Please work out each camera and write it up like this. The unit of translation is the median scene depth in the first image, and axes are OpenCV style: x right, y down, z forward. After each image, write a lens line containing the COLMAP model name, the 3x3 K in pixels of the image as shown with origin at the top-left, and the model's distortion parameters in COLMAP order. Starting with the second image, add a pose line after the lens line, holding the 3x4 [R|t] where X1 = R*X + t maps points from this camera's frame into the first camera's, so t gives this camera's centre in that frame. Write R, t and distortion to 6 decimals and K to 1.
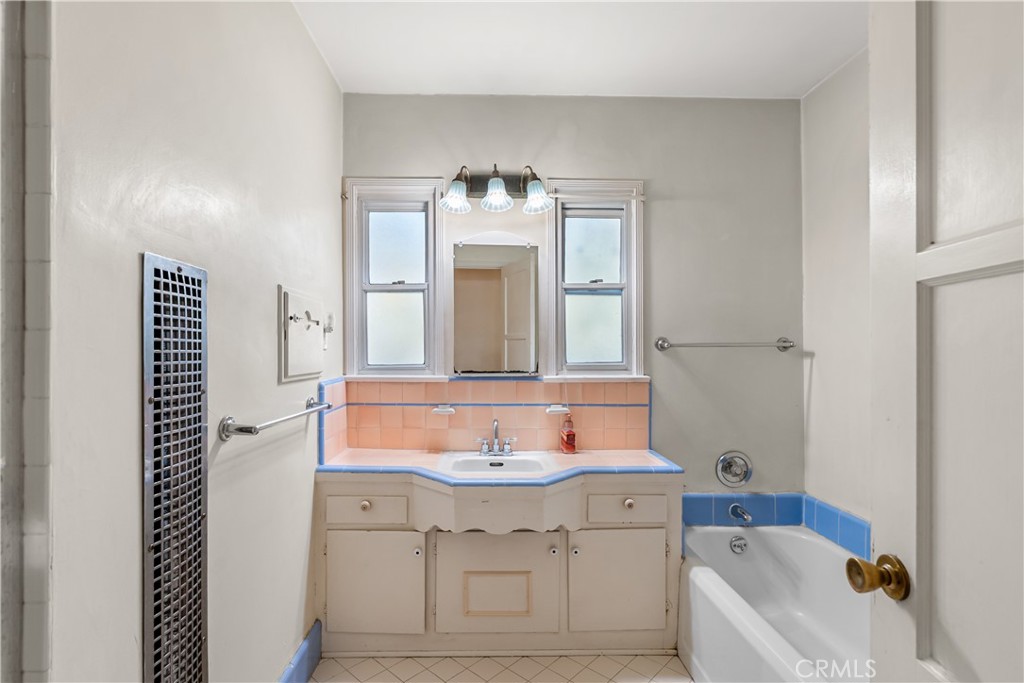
lens RADIAL K [[481.2, 0, 502.7], [0, 481.2, 343.8], [0, 0, 1]] dist [-0.004633, 0.002094]
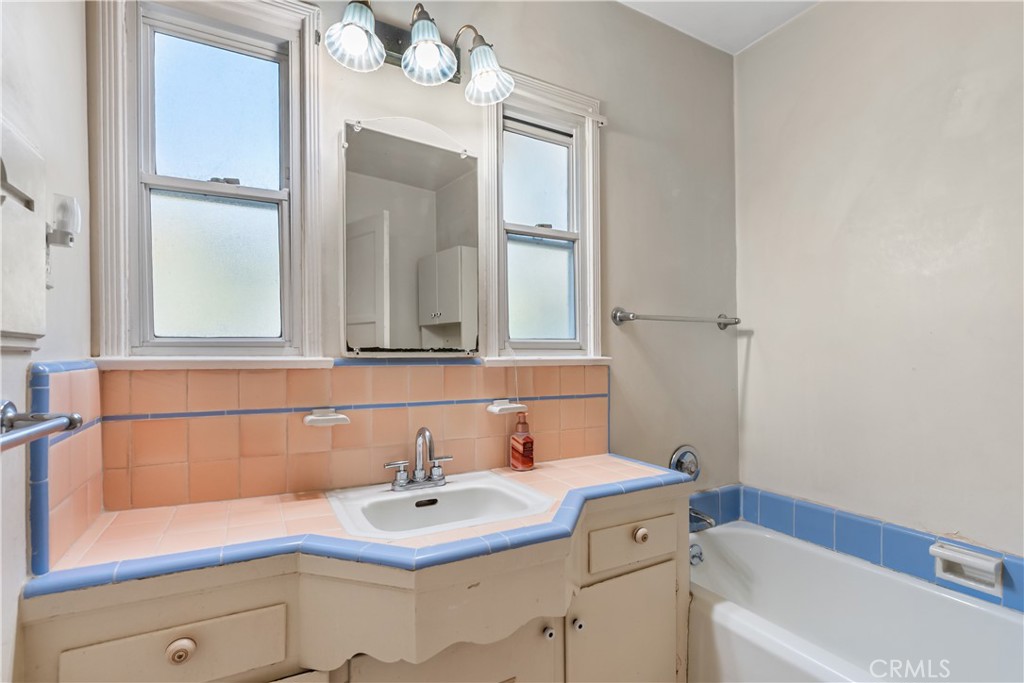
lens RADIAL K [[481.2, 0, 521.8], [0, 481.2, 350.5], [0, 0, 1]] dist [-0.004633, 0.002094]
pose [[0.889179, 0.000514, 0.457559, -0.171816], [-0.003380, 0.999979, 0.005445, 0.054518], [-0.457547, -0.006388, 0.889163, 0.393272]]
